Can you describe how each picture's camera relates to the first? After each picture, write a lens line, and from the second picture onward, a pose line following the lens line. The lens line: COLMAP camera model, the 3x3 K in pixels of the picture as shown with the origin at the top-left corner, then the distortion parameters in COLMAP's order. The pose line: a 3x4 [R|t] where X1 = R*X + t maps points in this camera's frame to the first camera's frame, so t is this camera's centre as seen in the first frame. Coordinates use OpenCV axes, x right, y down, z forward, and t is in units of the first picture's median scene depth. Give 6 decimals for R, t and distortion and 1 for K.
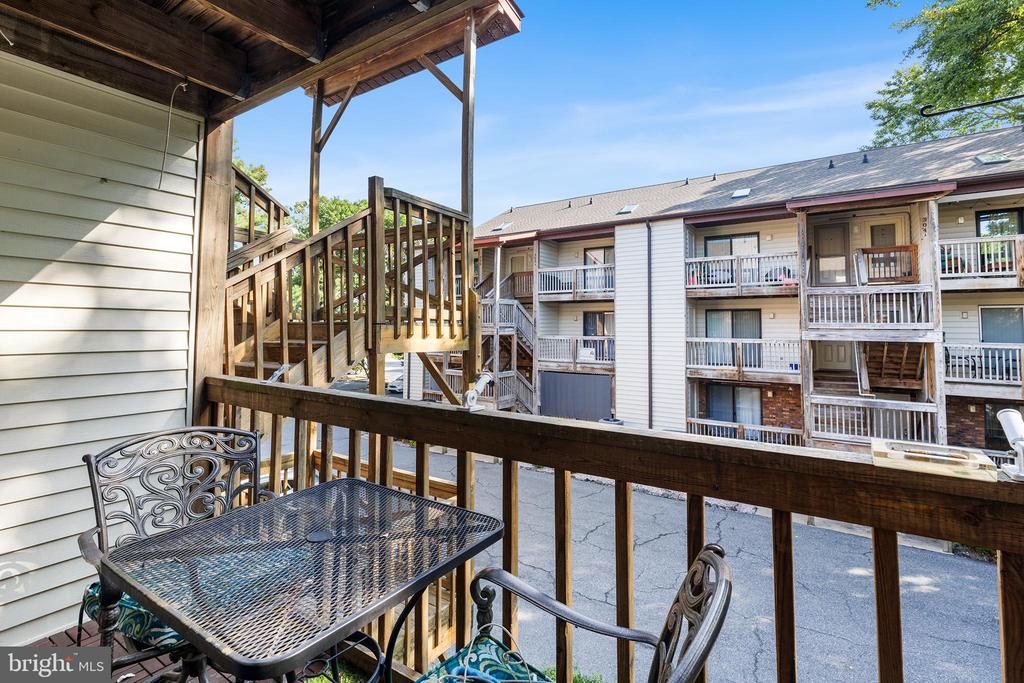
lens RADIAL K [[478.1, 0, 513.1], [0, 478.1, 306.0], [0, 0, 1]] dist [0.000483, 0.000145]
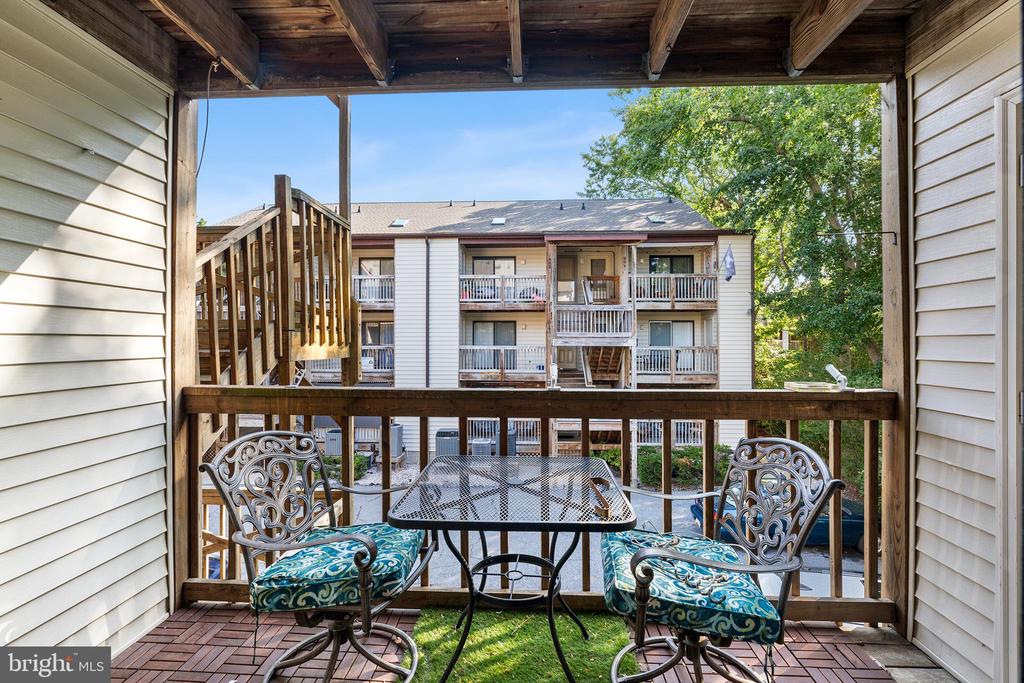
lens RADIAL K [[470.6, 0, 512.6], [0, 470.6, 338.3], [0, 0, 1]] dist [-0.000020, 0.000076]
pose [[0.858045, -0.004466, 0.513555, -0.113621], [-0.019235, 0.998981, 0.040826, 0.001688], [-0.513214, -0.044909, 0.857085, -0.013699]]
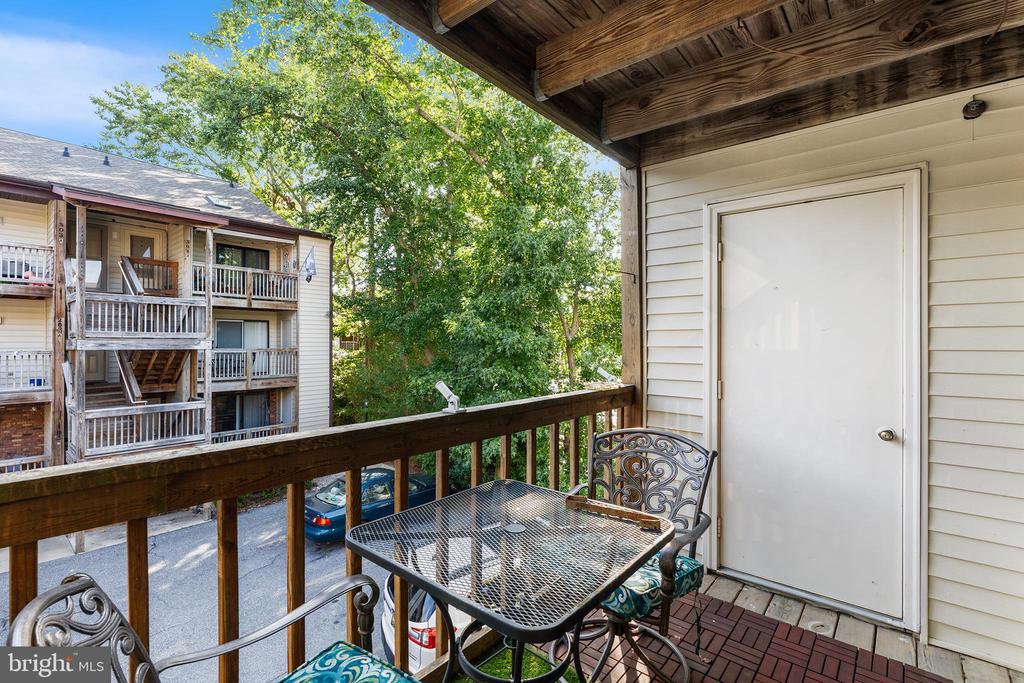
lens RADIAL K [[467.0, 0, 517.5], [0, 467.0, 340.4], [0, 0, 1]] dist [0.000053, -0.000078]
pose [[0.101570, -0.005596, 0.994813, -0.154460], [-0.049800, 0.998702, 0.010702, 0.002427], [-0.993581, -0.050629, 0.101160, 0.089637]]
